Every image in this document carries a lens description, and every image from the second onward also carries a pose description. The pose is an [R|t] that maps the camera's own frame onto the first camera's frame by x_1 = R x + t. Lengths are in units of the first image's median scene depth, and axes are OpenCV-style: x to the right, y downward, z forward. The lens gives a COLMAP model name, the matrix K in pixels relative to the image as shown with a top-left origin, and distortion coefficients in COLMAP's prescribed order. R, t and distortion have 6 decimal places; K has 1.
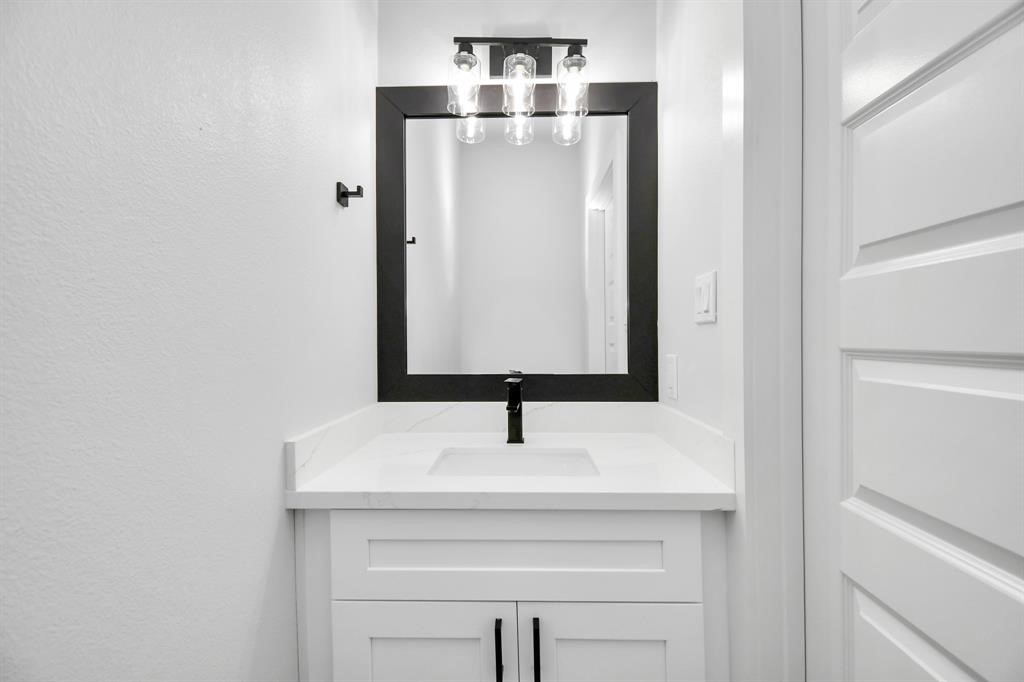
lens RADIAL K [[435.7, 0, 512.0], [0, 435.7, 341.0], [0, 0, 1]] dist [0.000686, -0.000022]
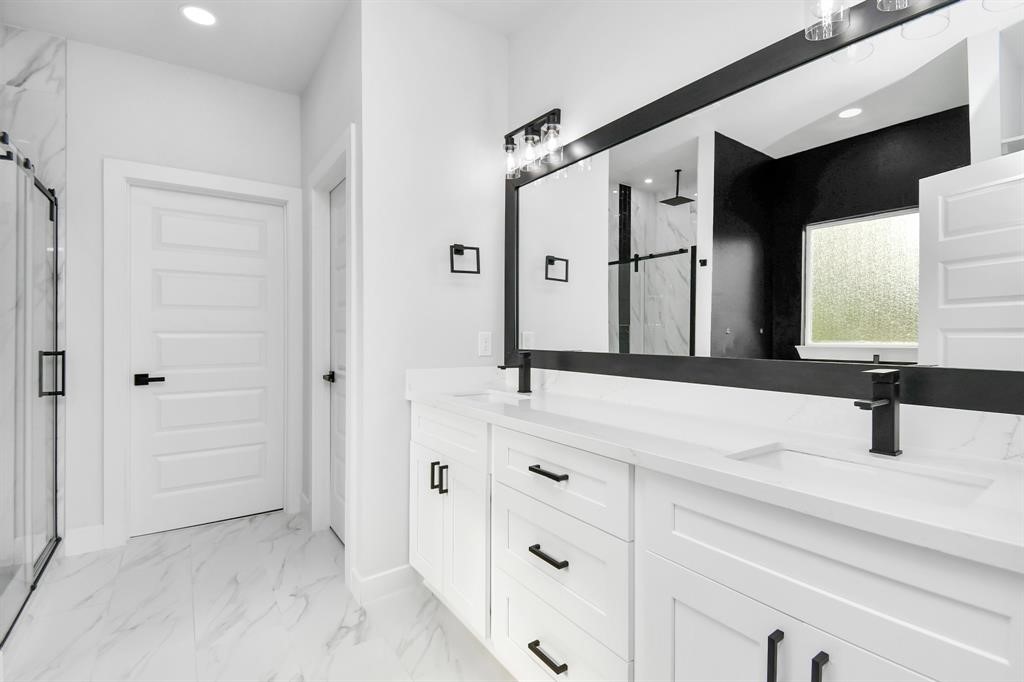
lens RADIAL K [[475.1, 0, 512.0], [0, 475.1, 341.0], [0, 0, 1]] dist [-0.046455, -0.000322]
pose [[0.586557, 0.012519, -0.809811, 0.603356], [0.020581, 0.999327, 0.030356, -0.002709], [0.809646, -0.034473, 0.585905, -0.001614]]
